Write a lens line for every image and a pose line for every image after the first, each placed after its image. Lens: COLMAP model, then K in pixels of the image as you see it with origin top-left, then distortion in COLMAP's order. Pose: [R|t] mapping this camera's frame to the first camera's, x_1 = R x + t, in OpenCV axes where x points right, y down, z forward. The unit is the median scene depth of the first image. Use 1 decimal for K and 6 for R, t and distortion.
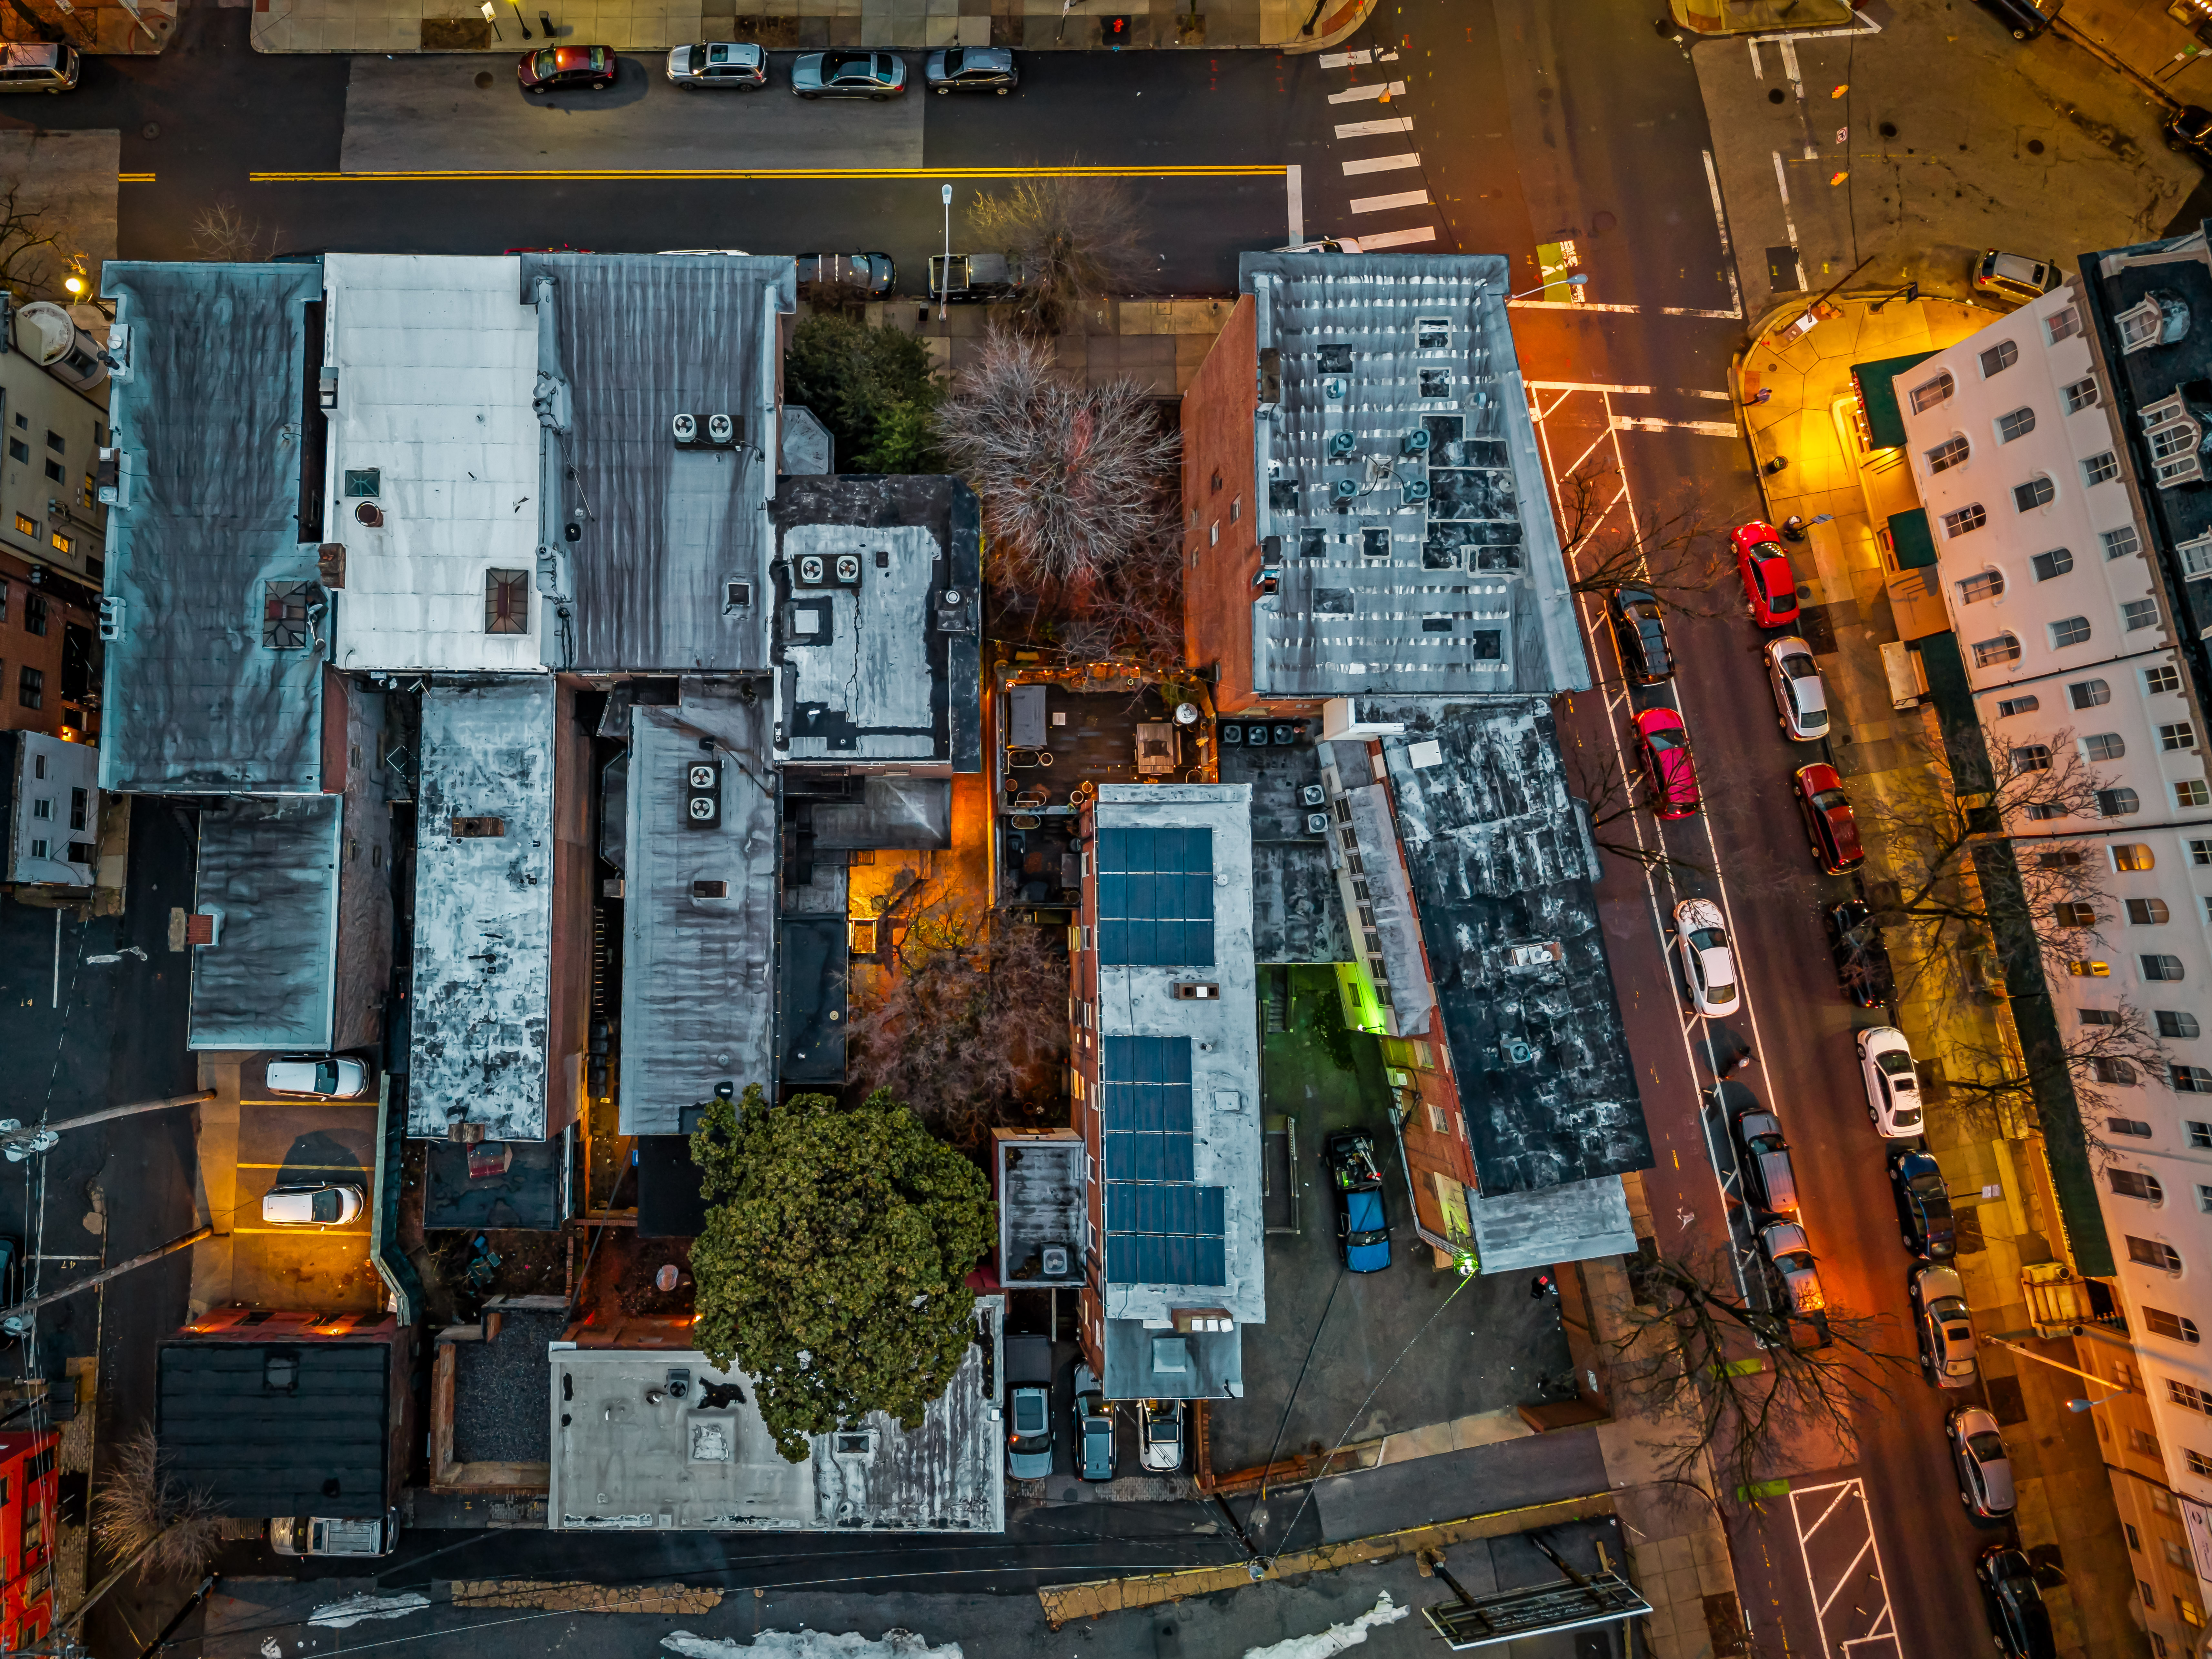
lens RADIAL K [[1551.9, 0, 901.4], [0, 1551.9, 811.7], [0, 0, 1]] dist [0.004322, -0.009947]
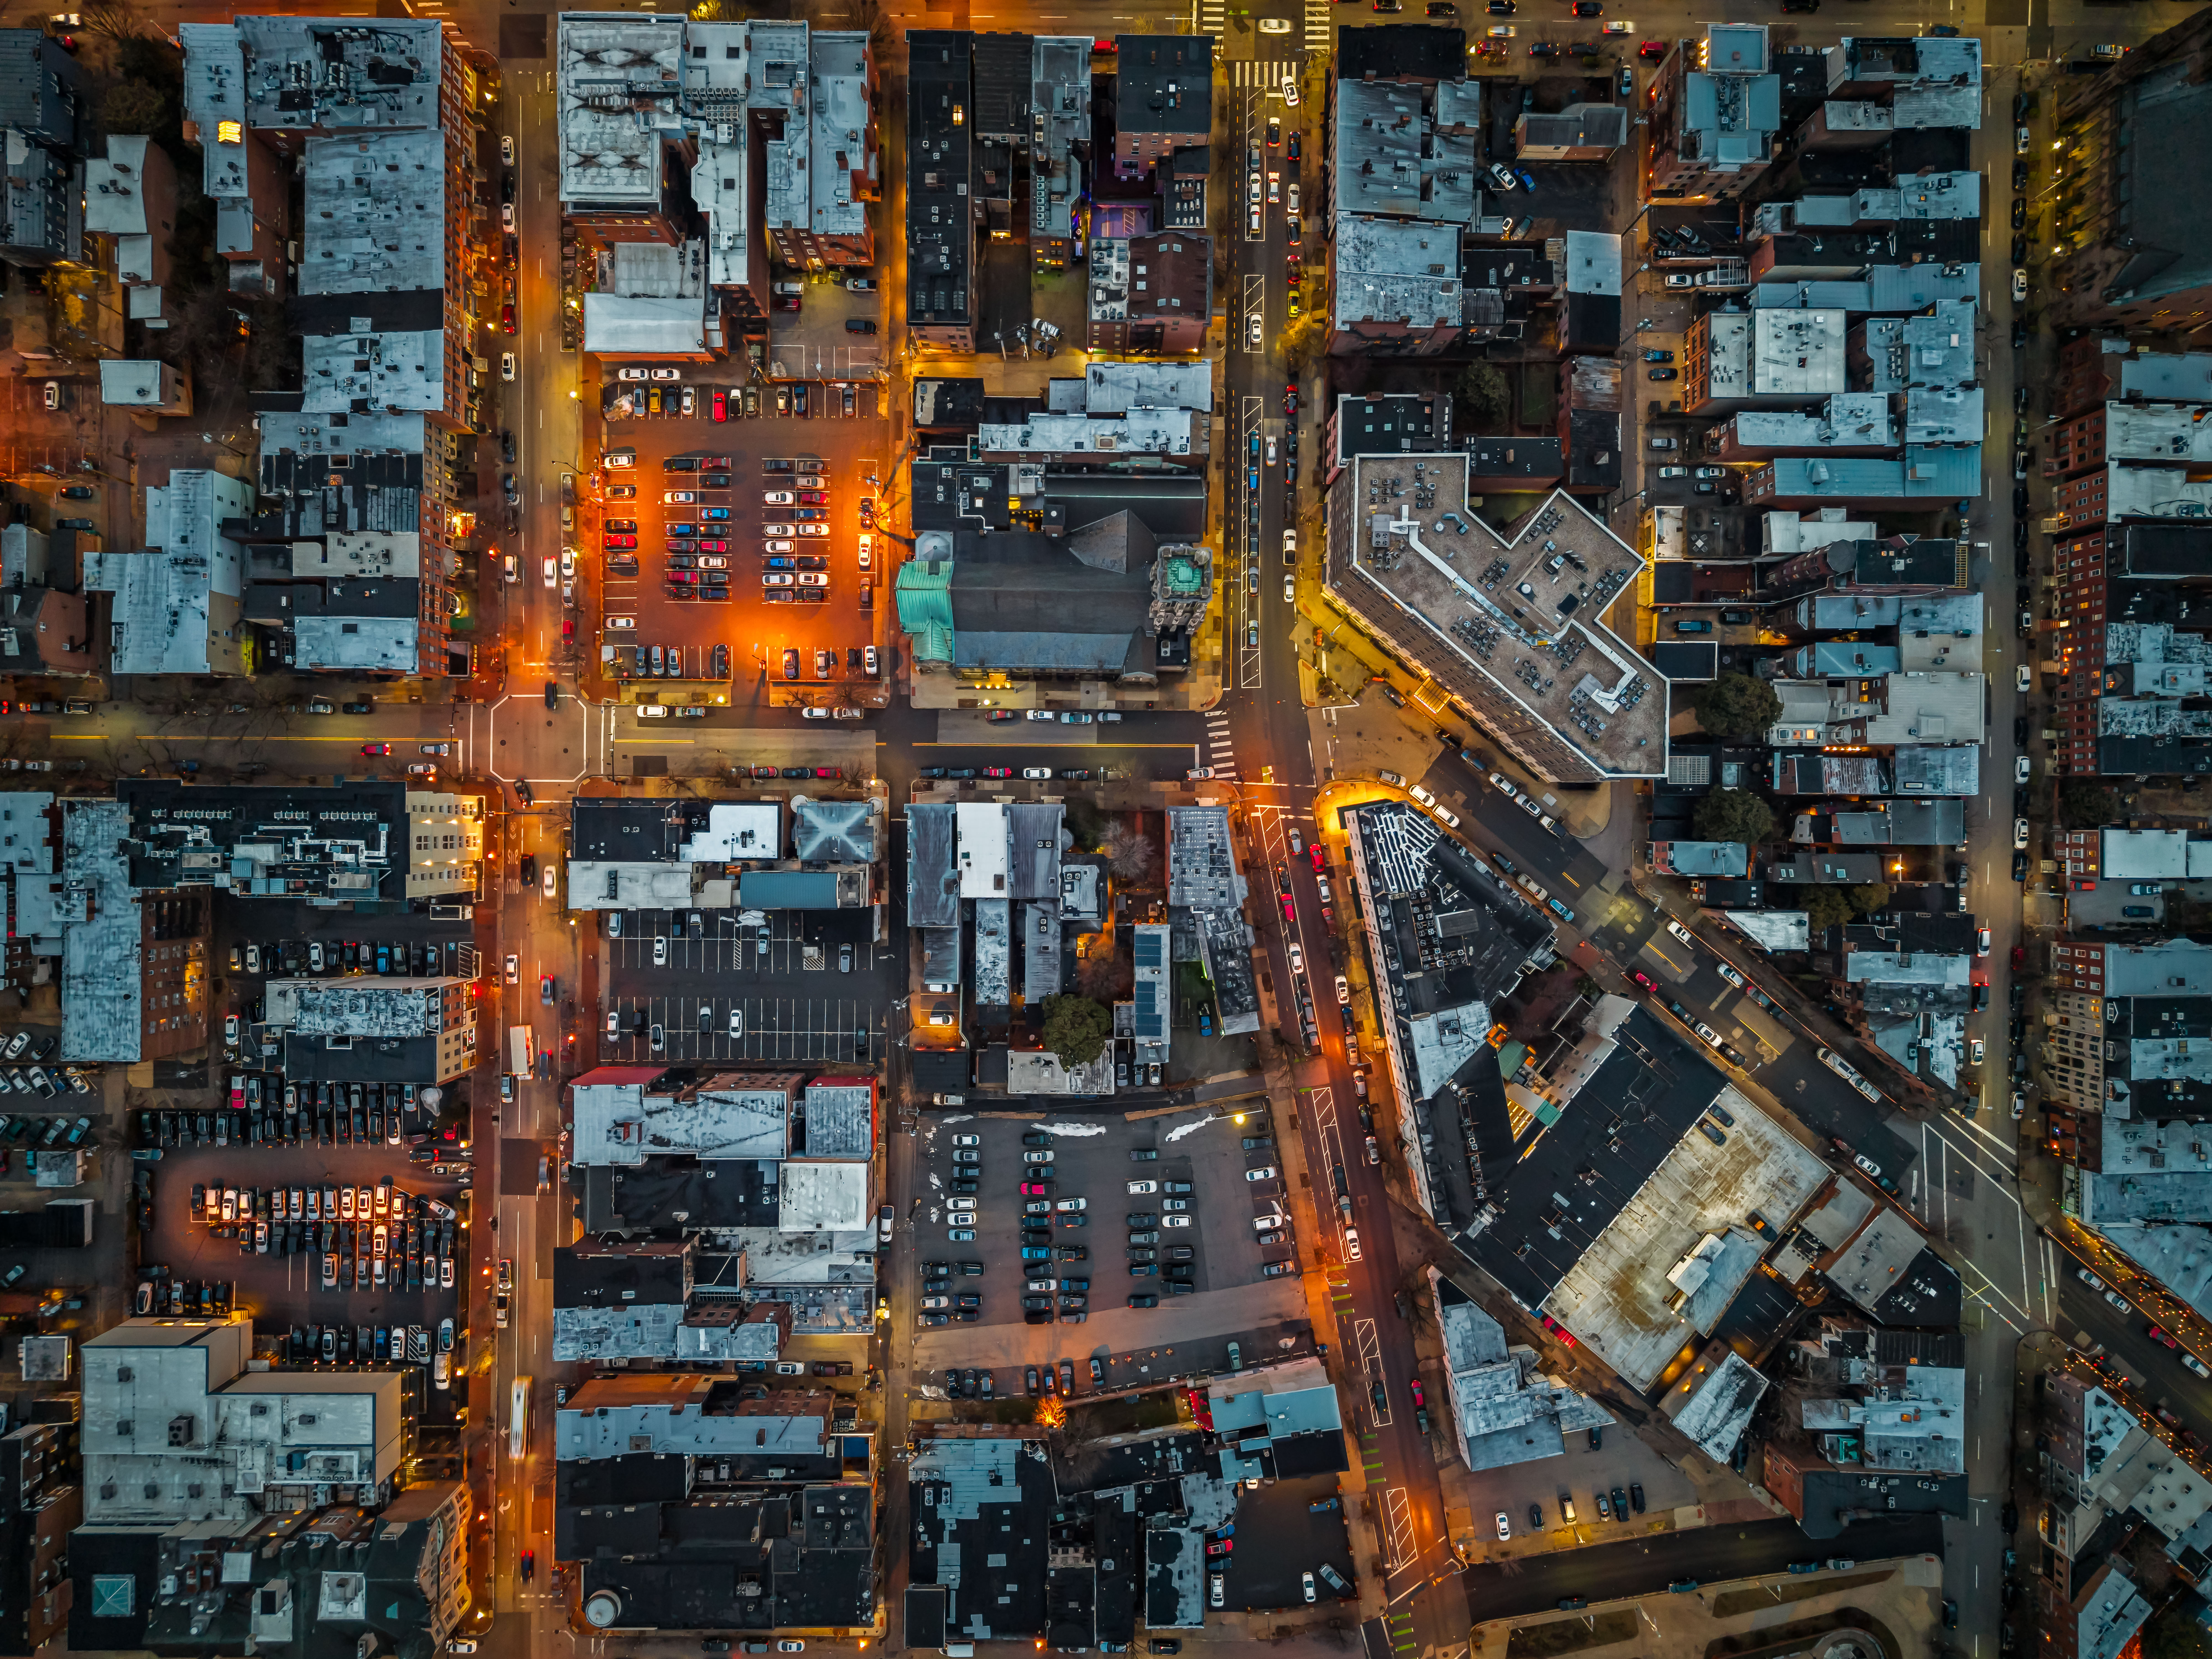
lens RADIAL K [[1552.0, 0, 1108.1], [0, 1552.0, 829.1], [0, 0, 1]] dist [0.004322, -0.009947]
pose [[0.999988, 0.000005, 0.004865, 0.028520], [-0.000519, 0.994405, 0.105632, -0.721880], [-0.004837, -0.105633, 0.994393, -3.209619]]
